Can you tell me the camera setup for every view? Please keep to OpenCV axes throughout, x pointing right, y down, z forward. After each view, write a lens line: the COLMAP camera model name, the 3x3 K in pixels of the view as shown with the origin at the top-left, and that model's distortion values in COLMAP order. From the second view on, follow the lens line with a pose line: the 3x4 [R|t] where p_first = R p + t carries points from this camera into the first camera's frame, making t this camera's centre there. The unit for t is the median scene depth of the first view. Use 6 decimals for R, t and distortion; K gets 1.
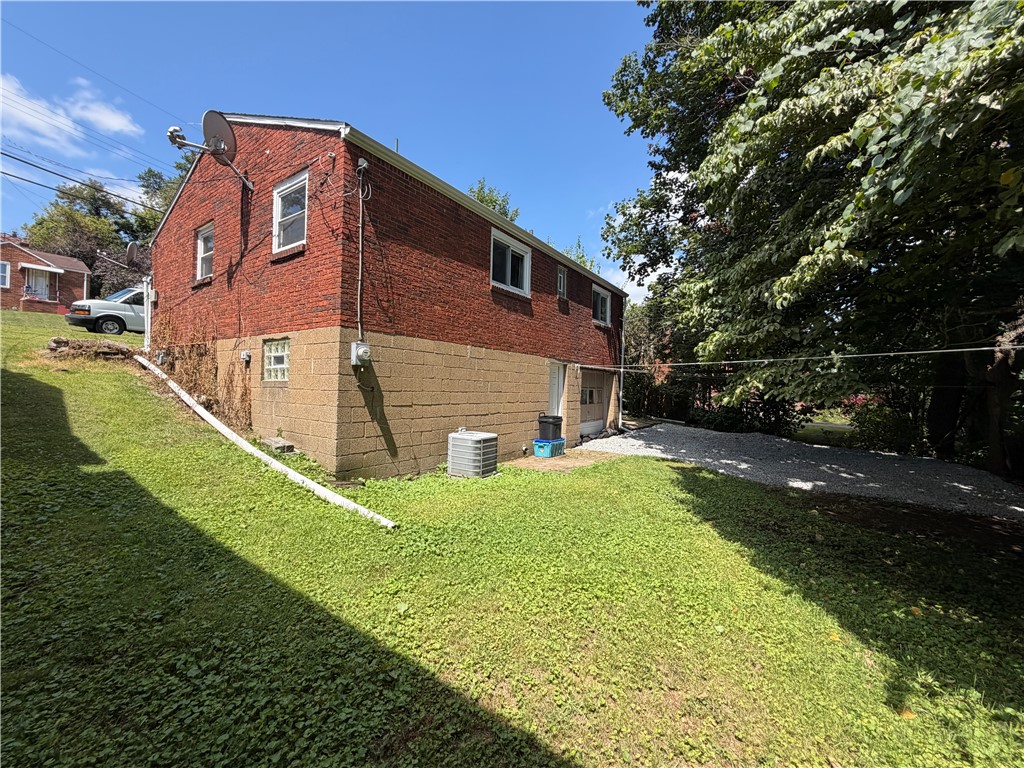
lens RADIAL K [[406.0, 0, 512.0], [0, 406.0, 384.0], [0, 0, 1]] dist [-0.001309, 0.000004]
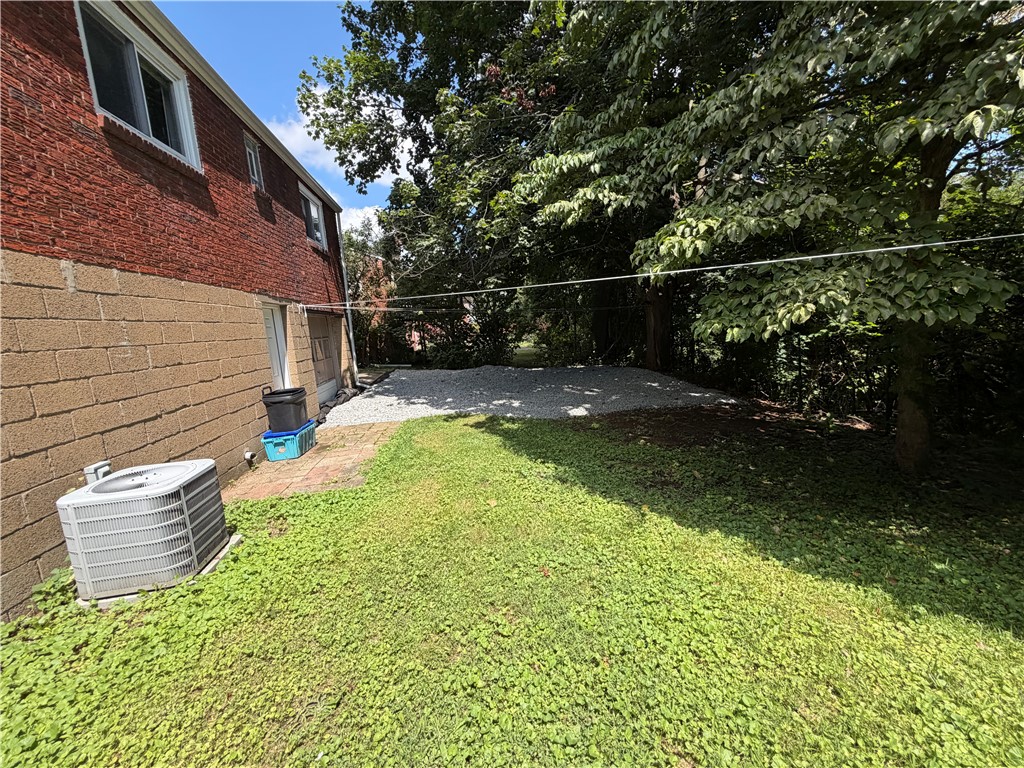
lens RADIAL K [[406.0, 0, 512.0], [0, 406.0, 384.0], [0, 0, 1]] dist [-0.001309, 0.000004]
pose [[0.728287, -0.177558, 0.661869, -0.060337], [0.083479, 0.981643, 0.171488, -0.006767], [-0.680168, -0.069640, 0.729740, 0.345098]]
